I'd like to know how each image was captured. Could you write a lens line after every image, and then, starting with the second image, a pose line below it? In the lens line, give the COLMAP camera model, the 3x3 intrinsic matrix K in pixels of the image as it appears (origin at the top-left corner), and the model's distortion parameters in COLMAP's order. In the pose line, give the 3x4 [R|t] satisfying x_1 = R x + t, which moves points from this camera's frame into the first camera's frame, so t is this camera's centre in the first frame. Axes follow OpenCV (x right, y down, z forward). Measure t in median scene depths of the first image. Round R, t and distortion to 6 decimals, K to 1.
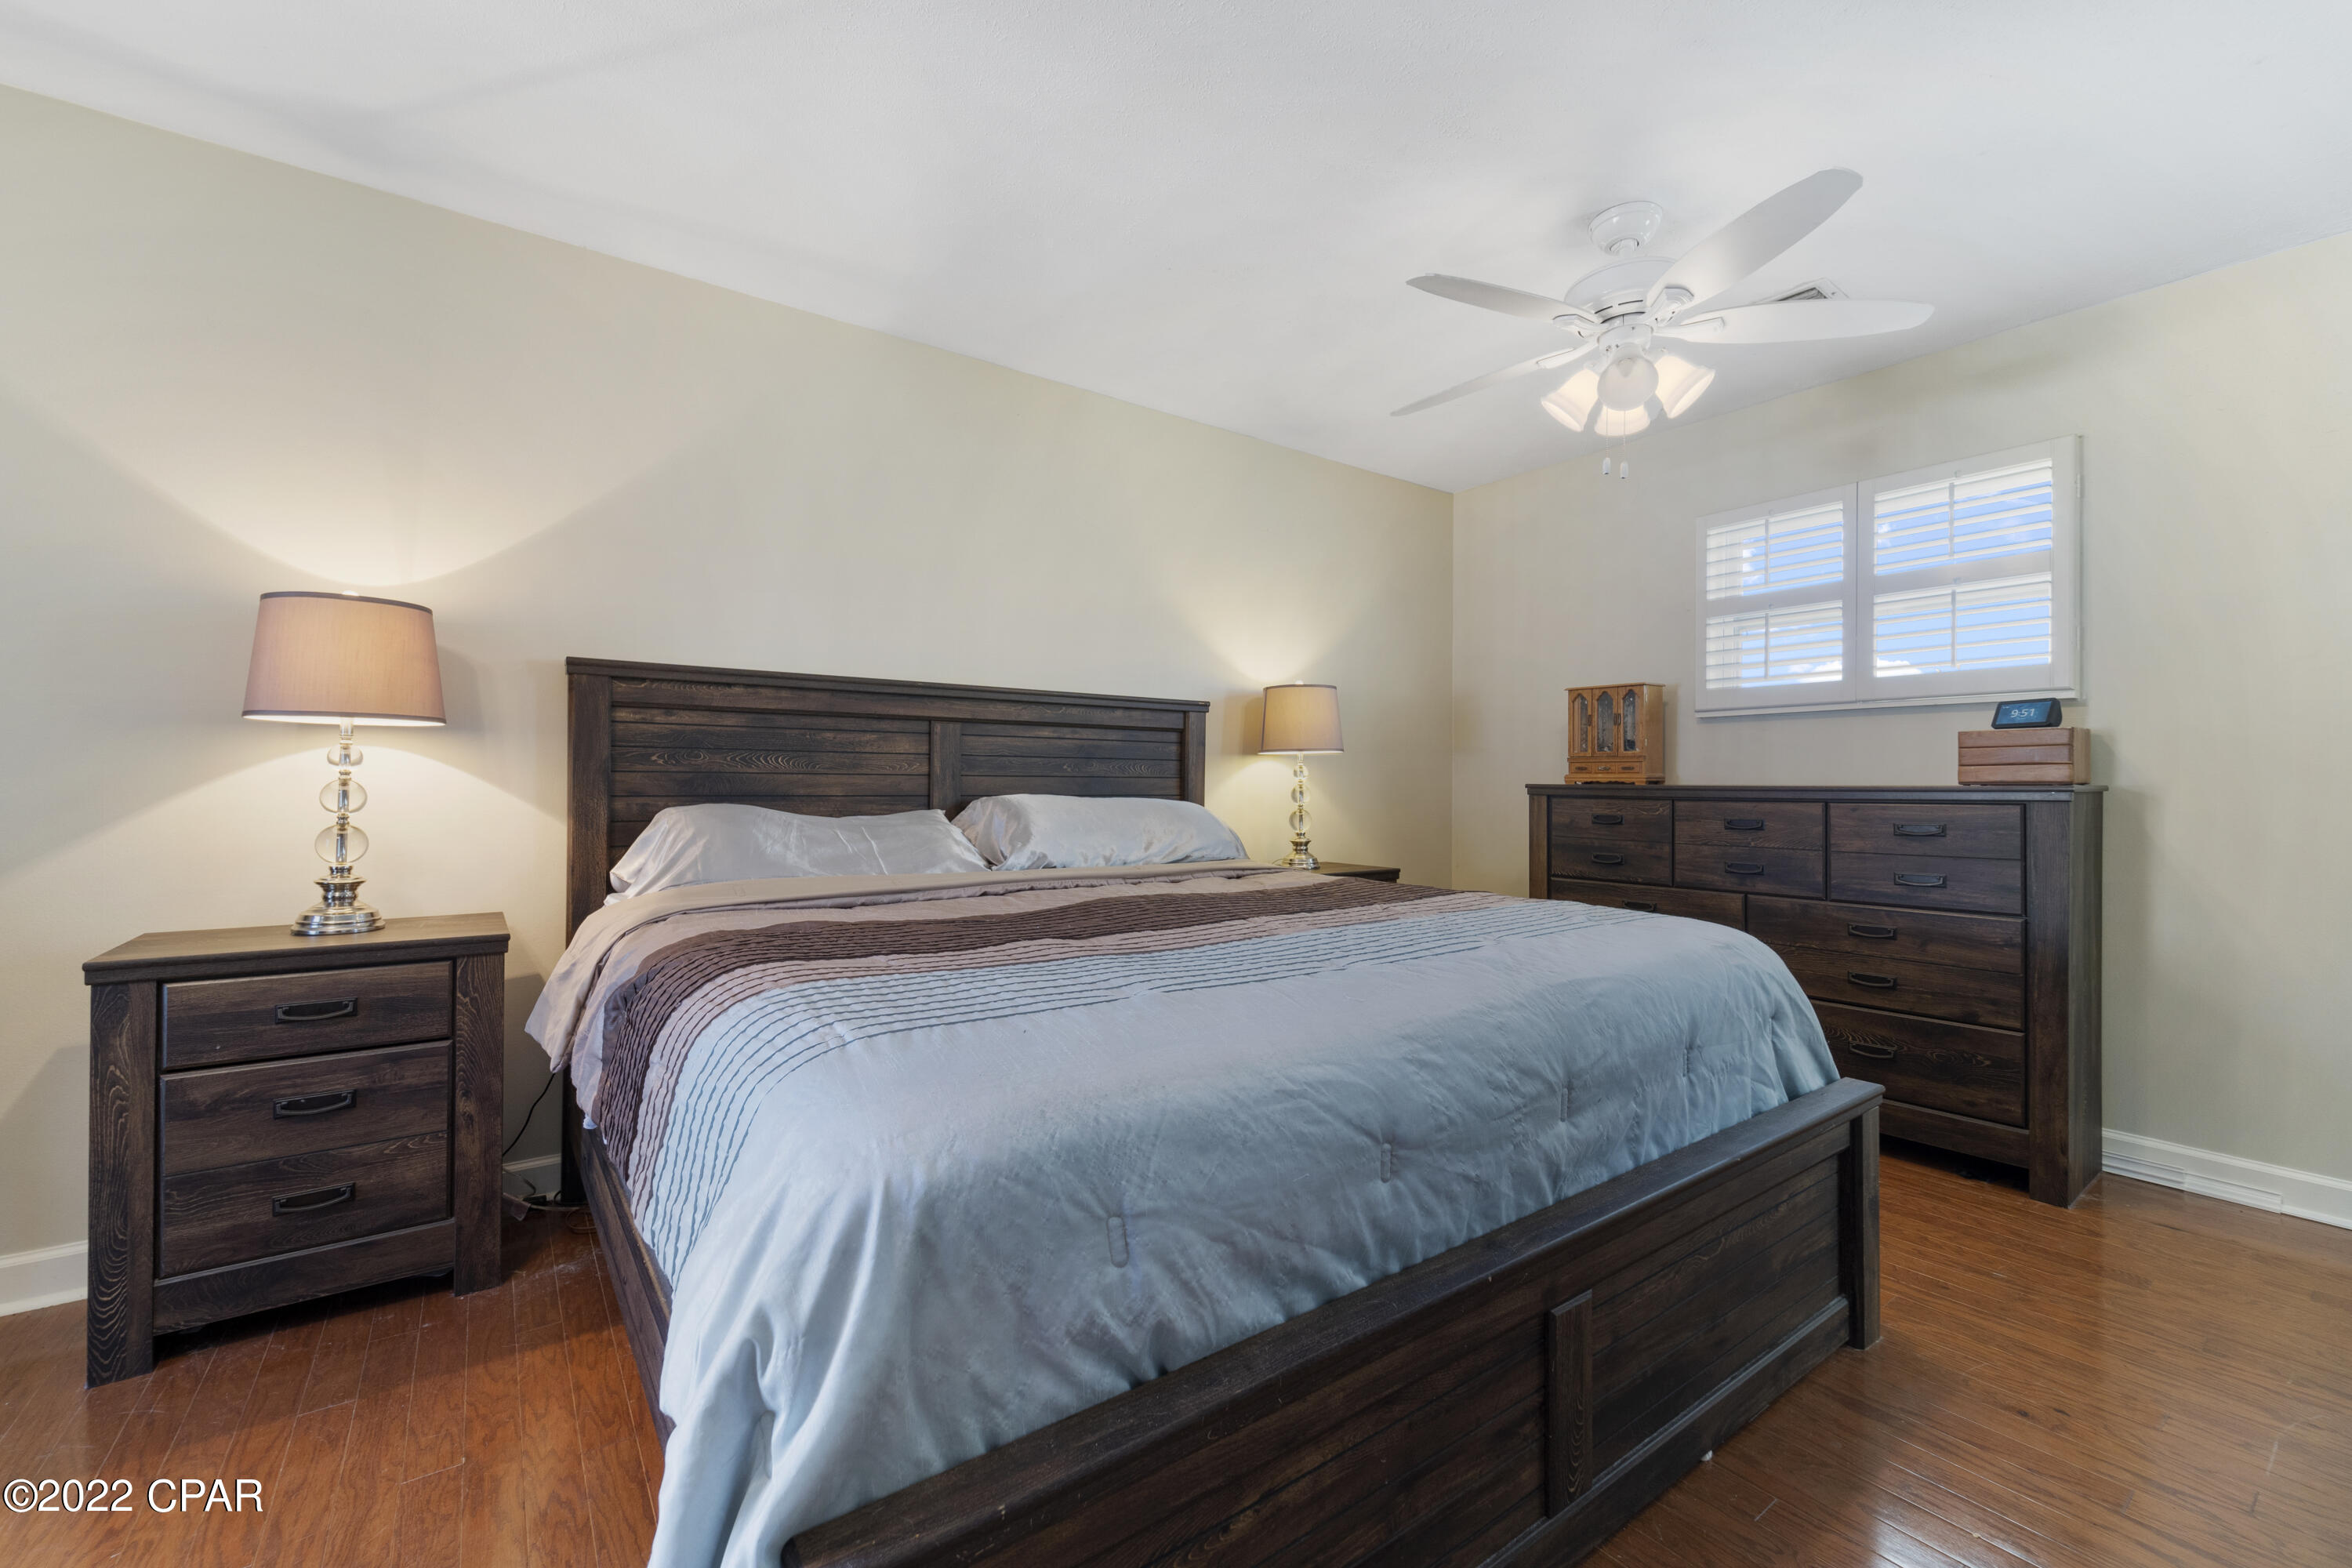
lens RADIAL K [[961.9, 0, 1187.1], [0, 961.9, 783.0], [0, 0, 1]] dist [0.005912, -0.000929]
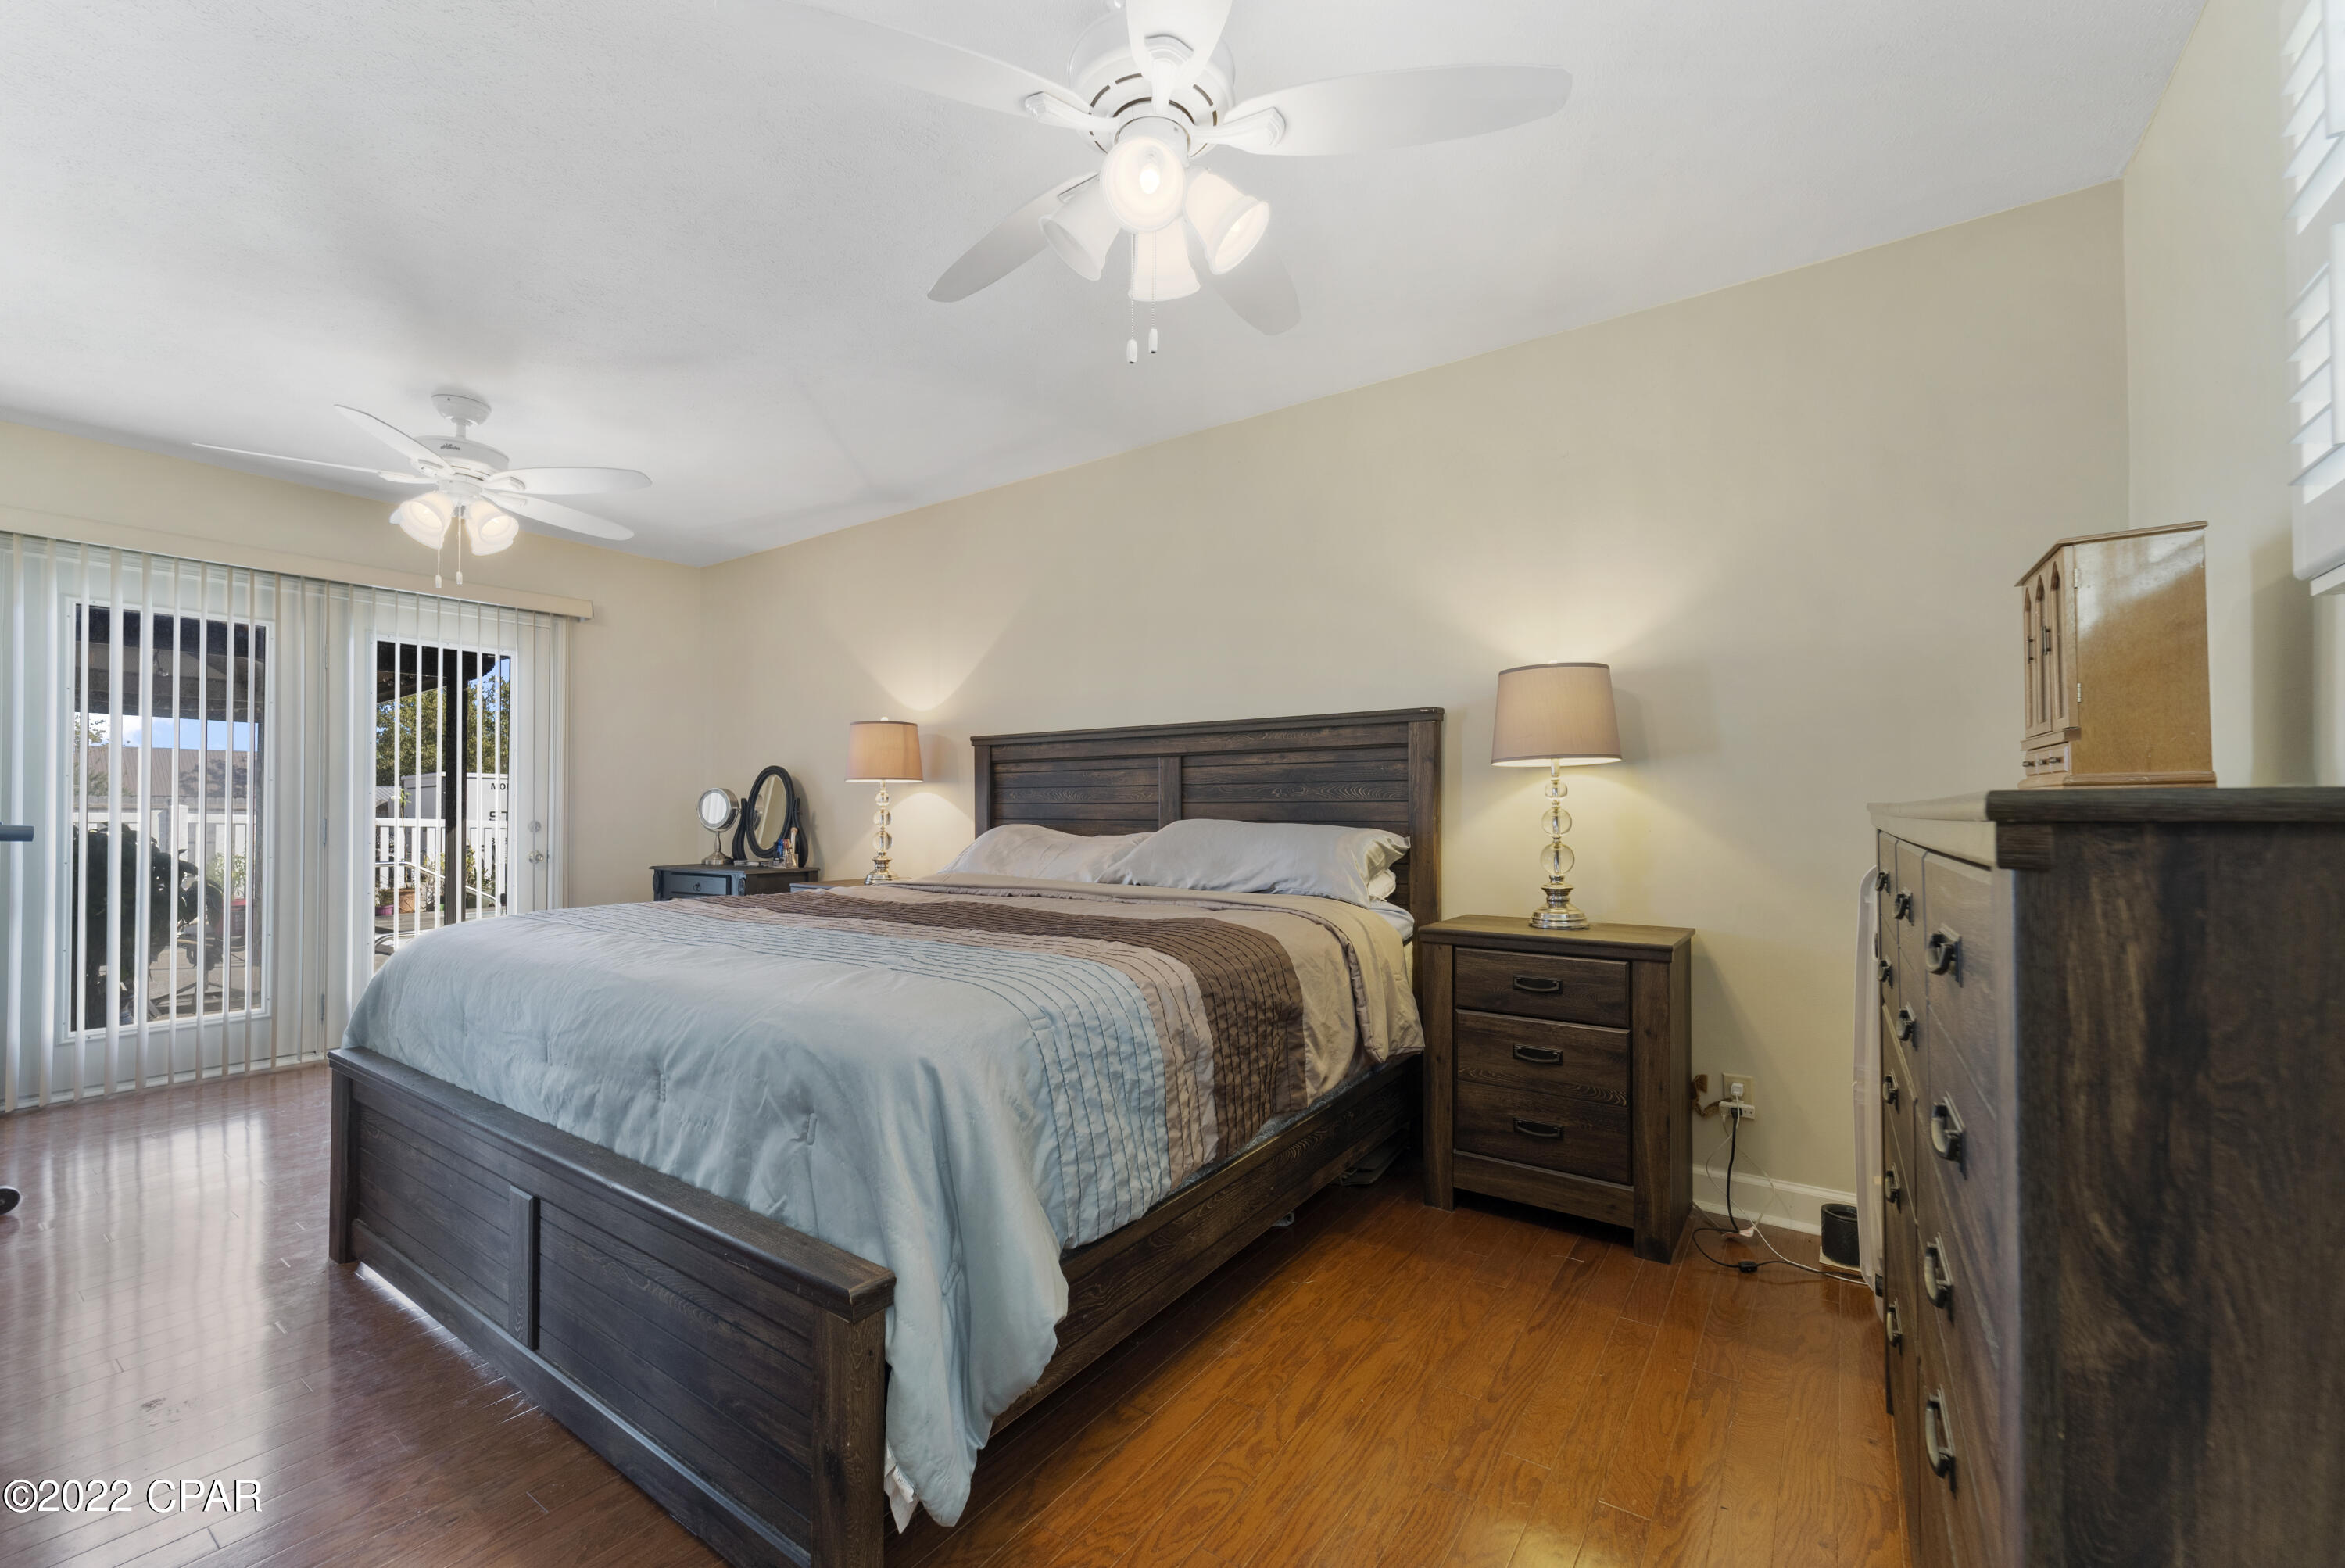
lens RADIAL K [[959.0, 0, 1184.3], [0, 959.0, 797.7], [0, 0, 1]] dist [0.005912, -0.000929]
pose [[0.330551, -0.017640, -0.943623, 0.793359], [0.005777, 0.999844, -0.016668, 0.005590], [0.943770, 0.000058, 0.330602, 0.578012]]
